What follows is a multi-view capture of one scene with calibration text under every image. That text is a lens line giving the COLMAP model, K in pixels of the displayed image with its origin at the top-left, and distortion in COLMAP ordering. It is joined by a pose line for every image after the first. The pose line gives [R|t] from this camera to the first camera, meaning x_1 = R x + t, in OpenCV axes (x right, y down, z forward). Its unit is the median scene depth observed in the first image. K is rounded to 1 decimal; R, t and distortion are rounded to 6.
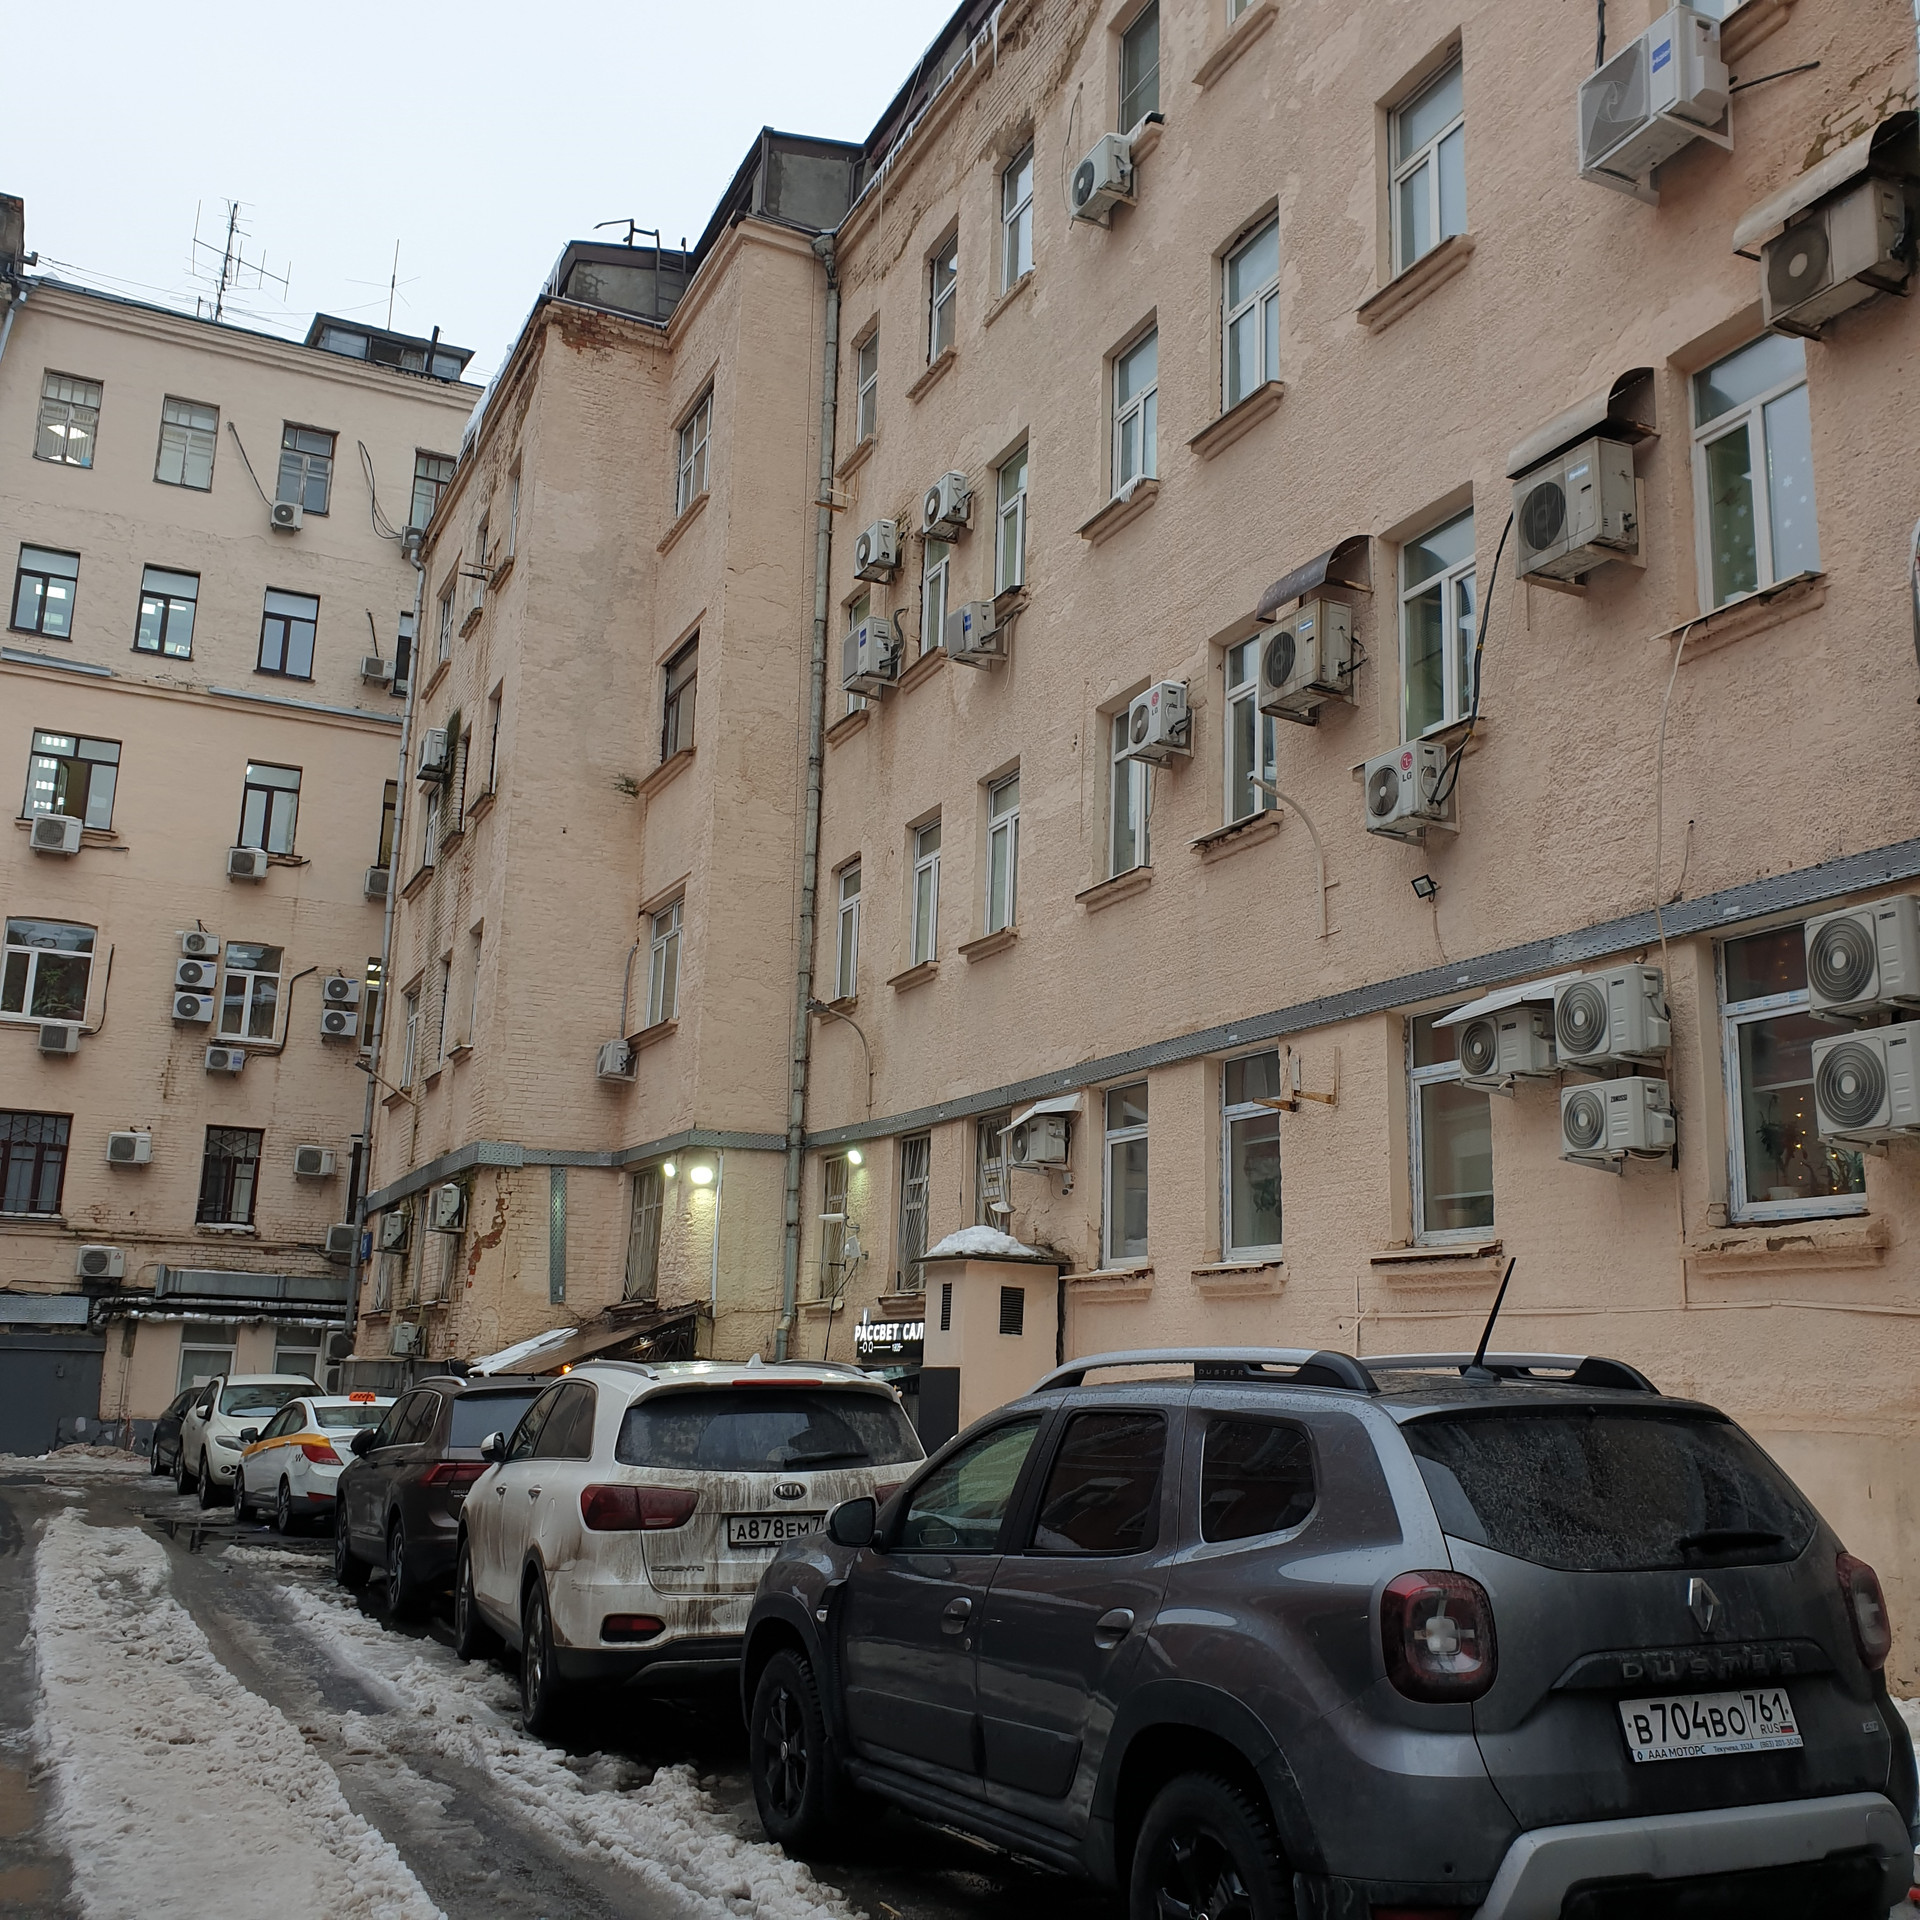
lens RADIAL K [[1886.4, 0, 936.4], [0, 1886.4, 960.0], [0, 0, 1]] dist [0.172192, -0.500607]
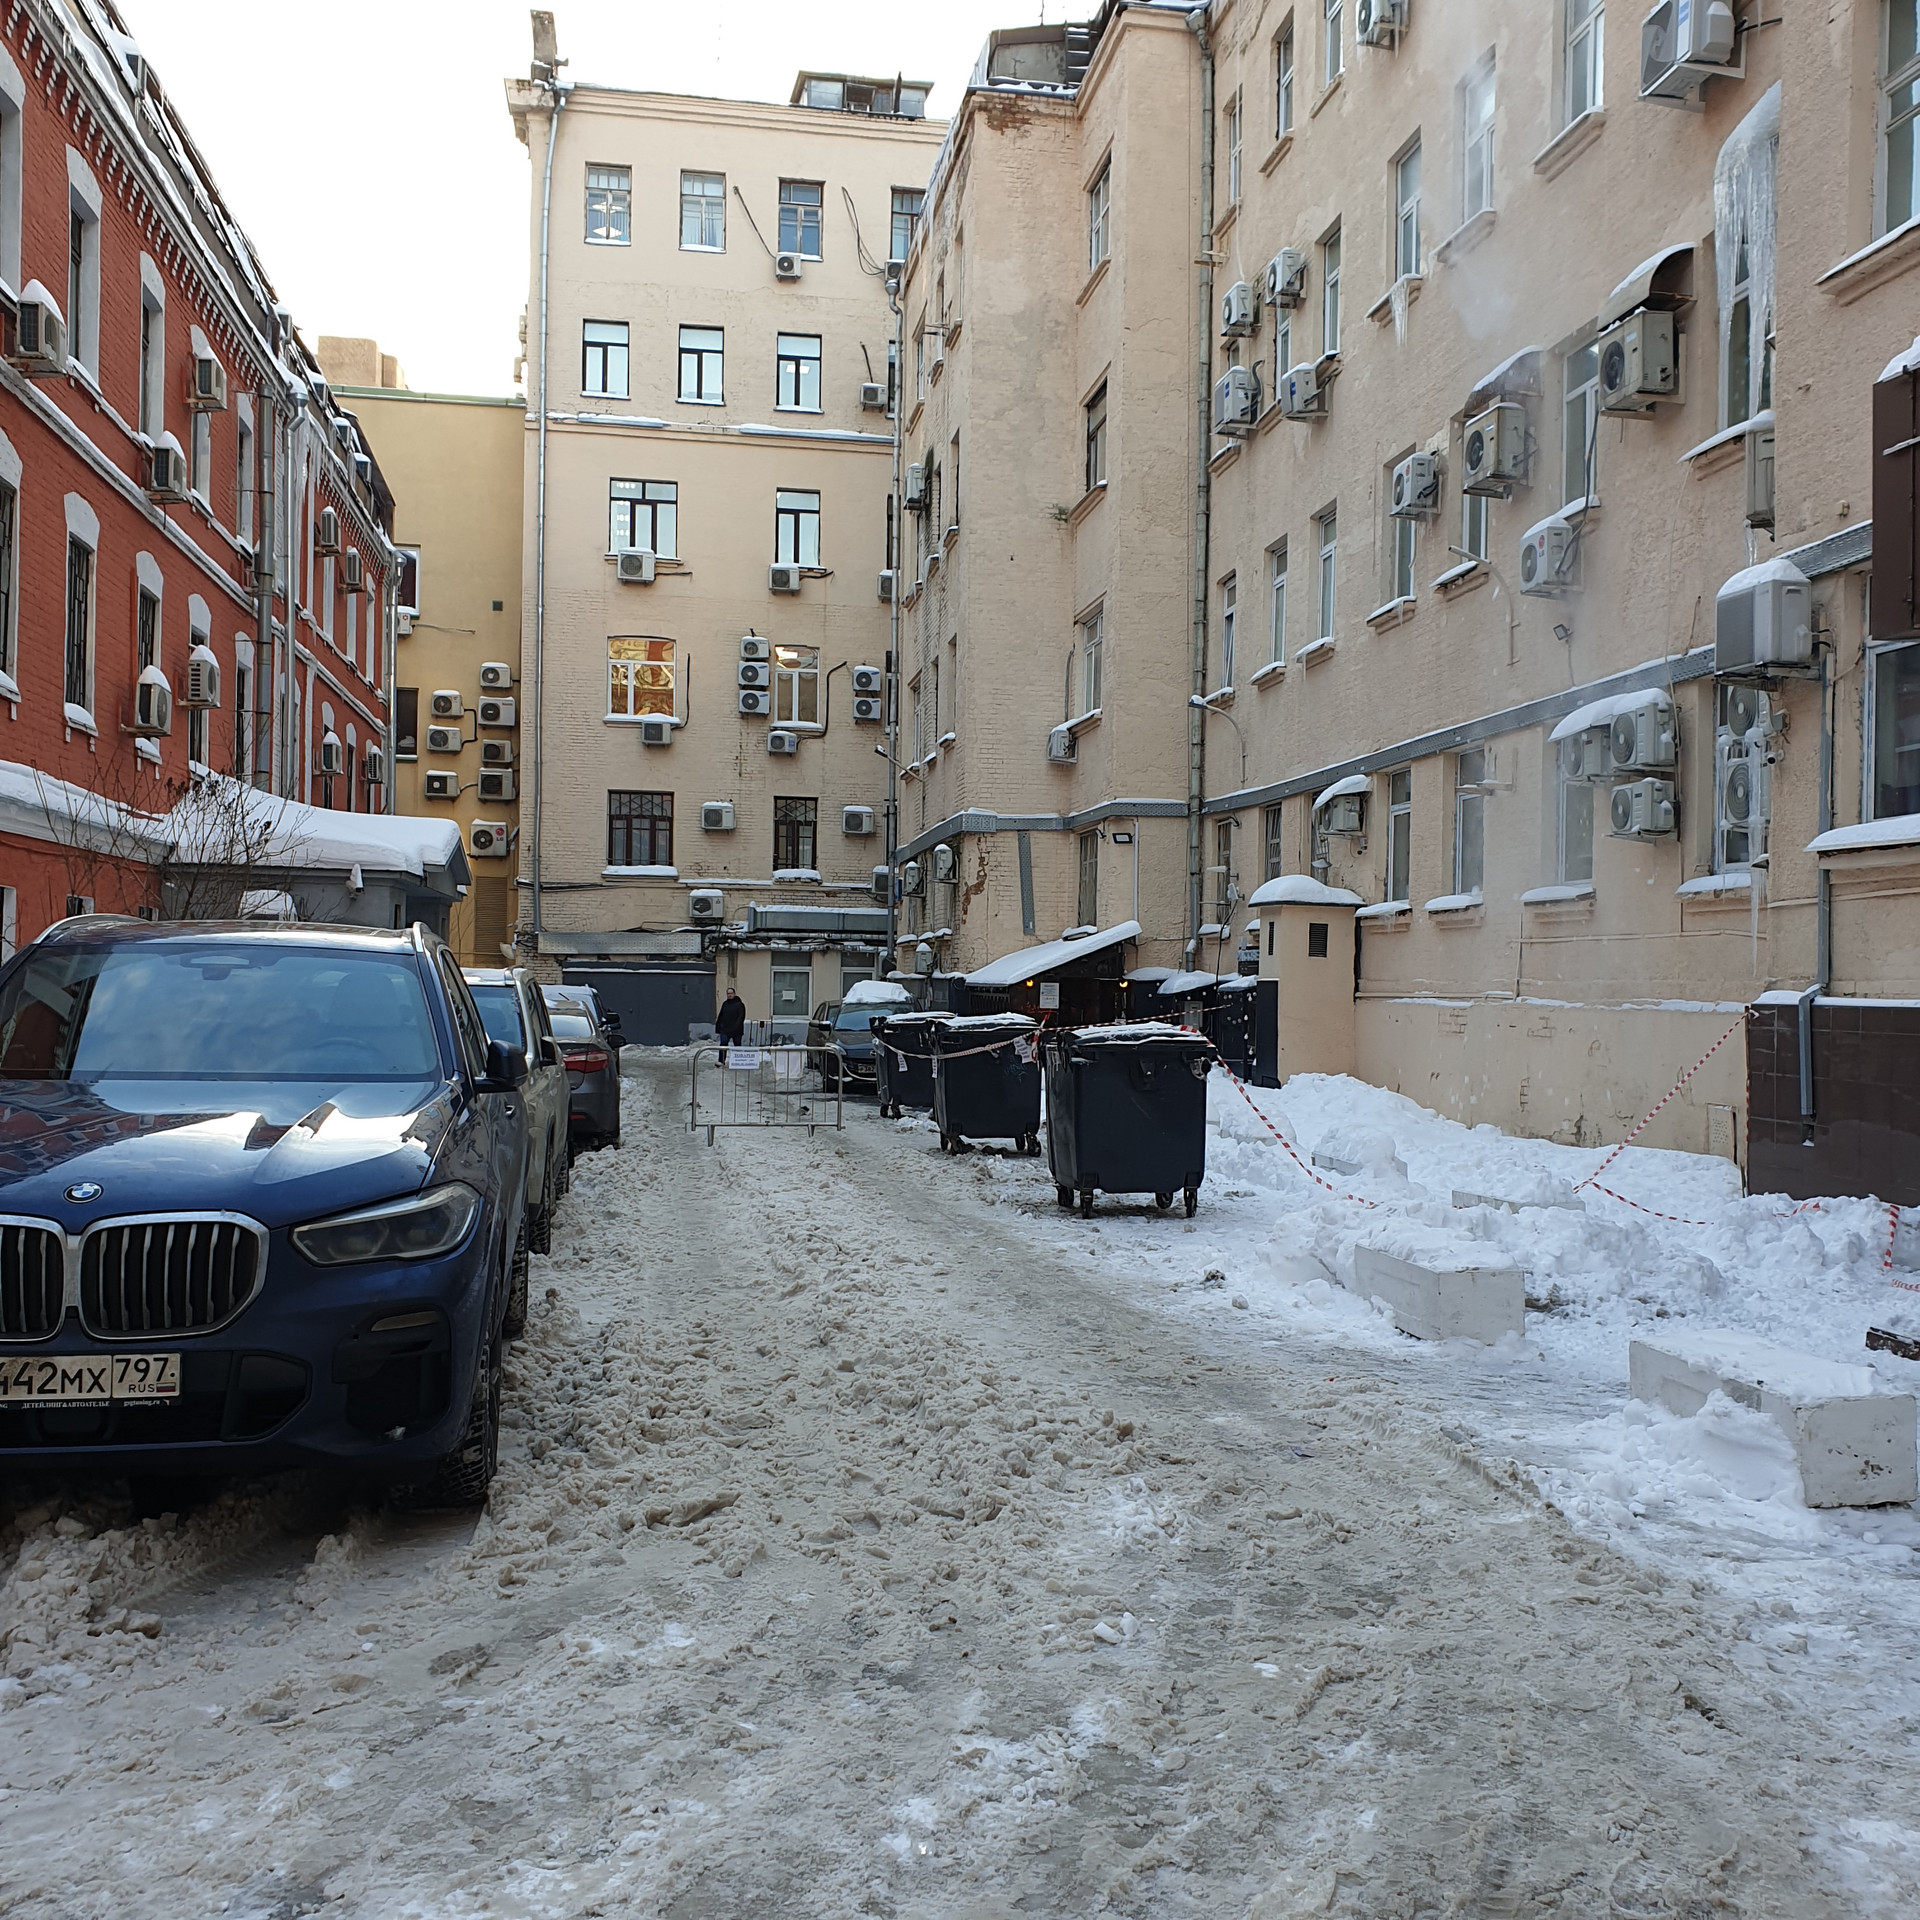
lens RADIAL K [[1886.4, 0, 936.4], [0, 1886.4, 960.0], [0, 0, 1]] dist [0.172192, -0.500607]
pose [[0.958063, -0.018895, -0.285935, 0.106963], [0.075659, 0.979096, 0.188803, -0.050351], [0.276390, -0.202518, 0.939465, -0.228213]]
